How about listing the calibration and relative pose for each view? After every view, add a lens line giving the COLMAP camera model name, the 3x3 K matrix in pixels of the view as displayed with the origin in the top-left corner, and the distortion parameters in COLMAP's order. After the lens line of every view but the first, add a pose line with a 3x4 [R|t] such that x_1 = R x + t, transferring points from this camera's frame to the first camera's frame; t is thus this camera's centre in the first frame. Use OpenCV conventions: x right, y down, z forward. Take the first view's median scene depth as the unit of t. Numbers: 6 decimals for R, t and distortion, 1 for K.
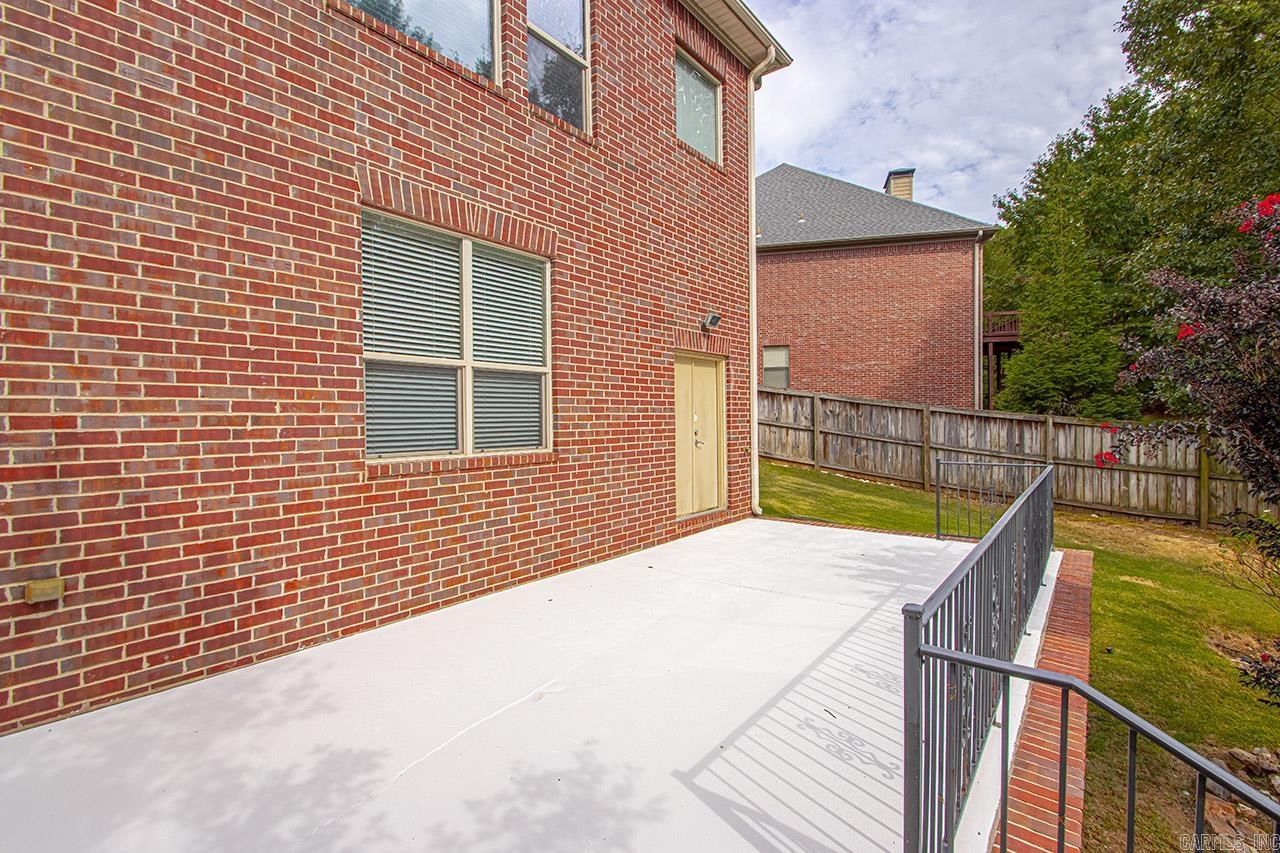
lens RADIAL K [[594.9, 0, 654.0], [0, 594.9, 426.8], [0, 0, 1]] dist [0.022103, -0.020800]
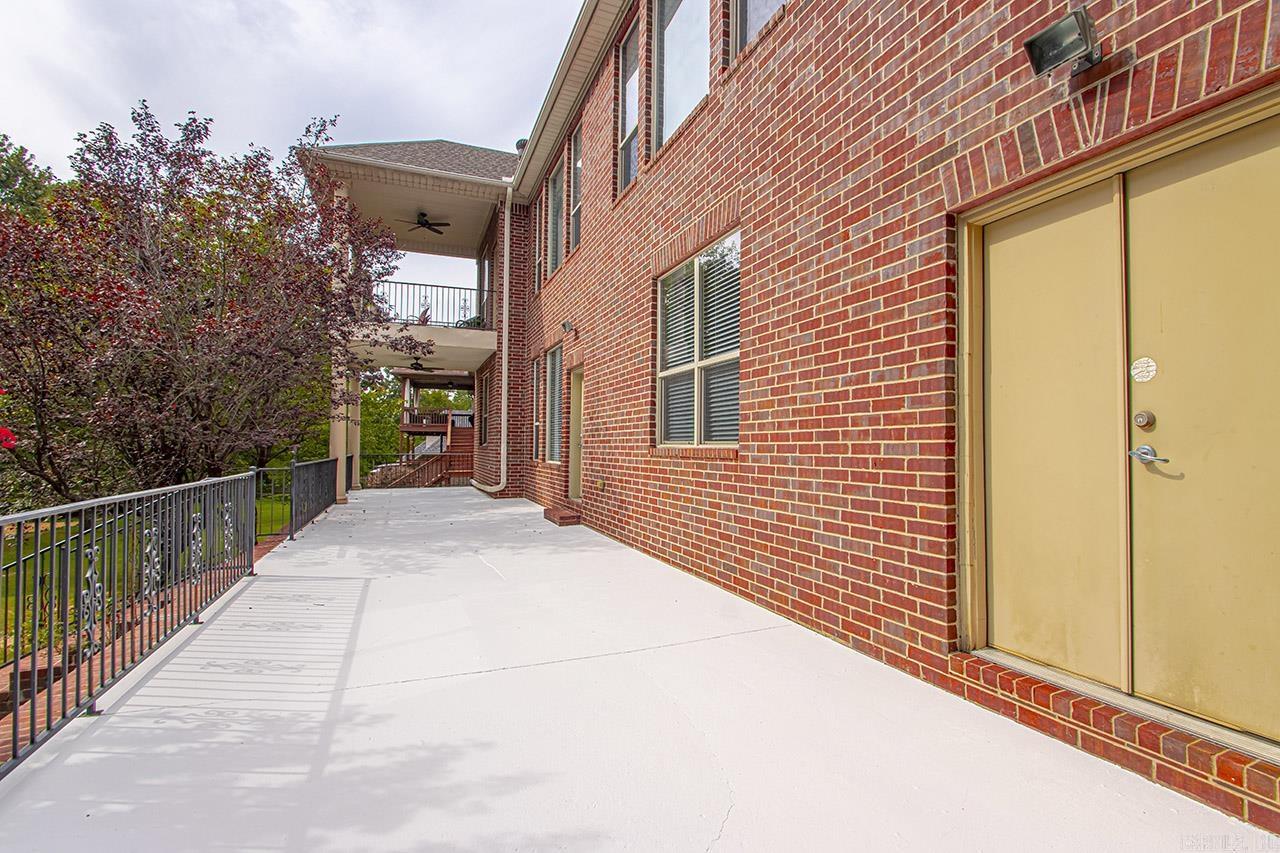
lens RADIAL K [[594.9, 0, 654.0], [0, 594.9, 426.8], [0, 0, 1]] dist [0.022103, -0.020800]
pose [[-0.509663, -0.020826, -0.860122, 0.557642], [-0.009802, 0.999783, -0.018399, 0.026012], [0.860318, -0.000946, -0.509756, 1.193217]]
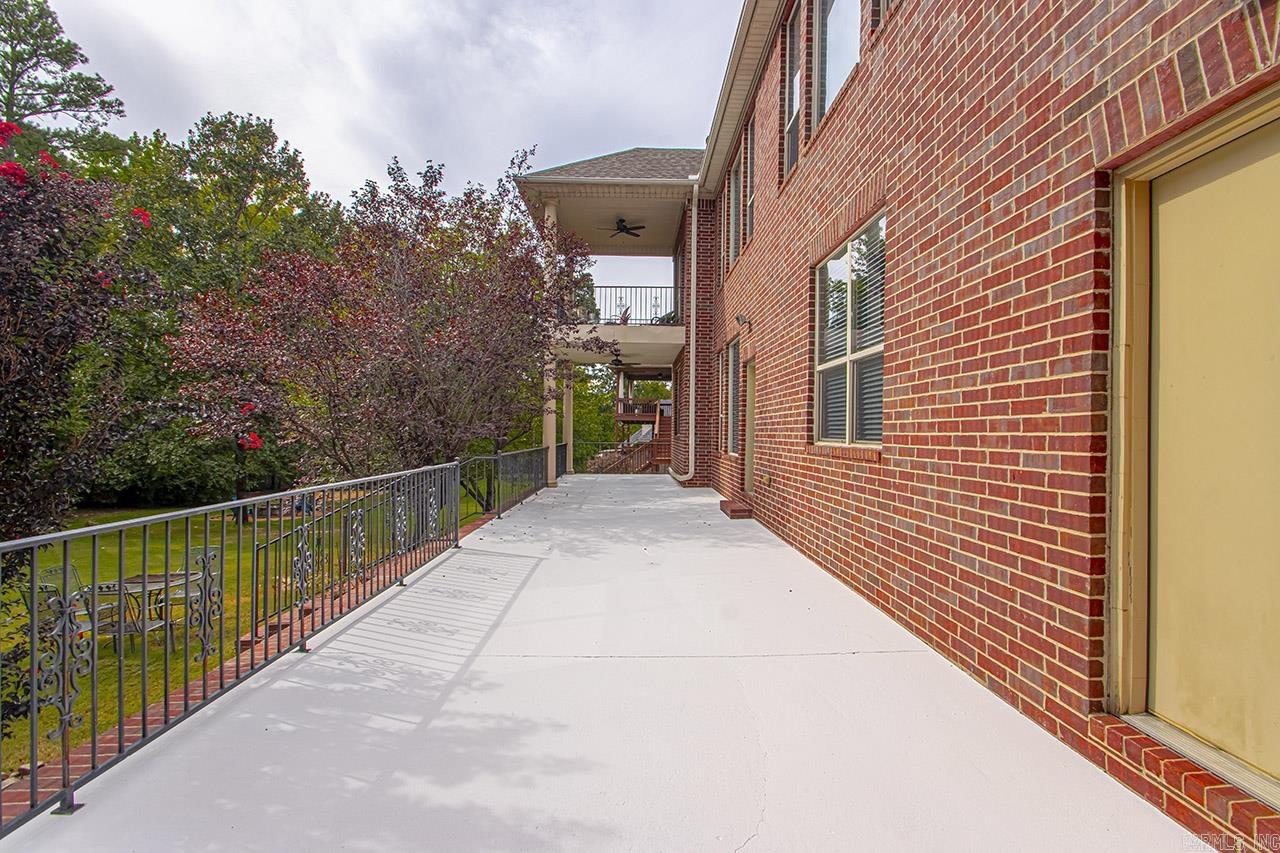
lens RADIAL K [[594.9, 0, 654.0], [0, 594.9, 426.8], [0, 0, 1]] dist [0.022103, -0.020800]
pose [[-0.777198, -0.004080, -0.629243, 0.493380], [-0.010781, 0.999919, 0.006833, 0.009325], [0.629164, 0.012094, -0.777179, 1.271503]]
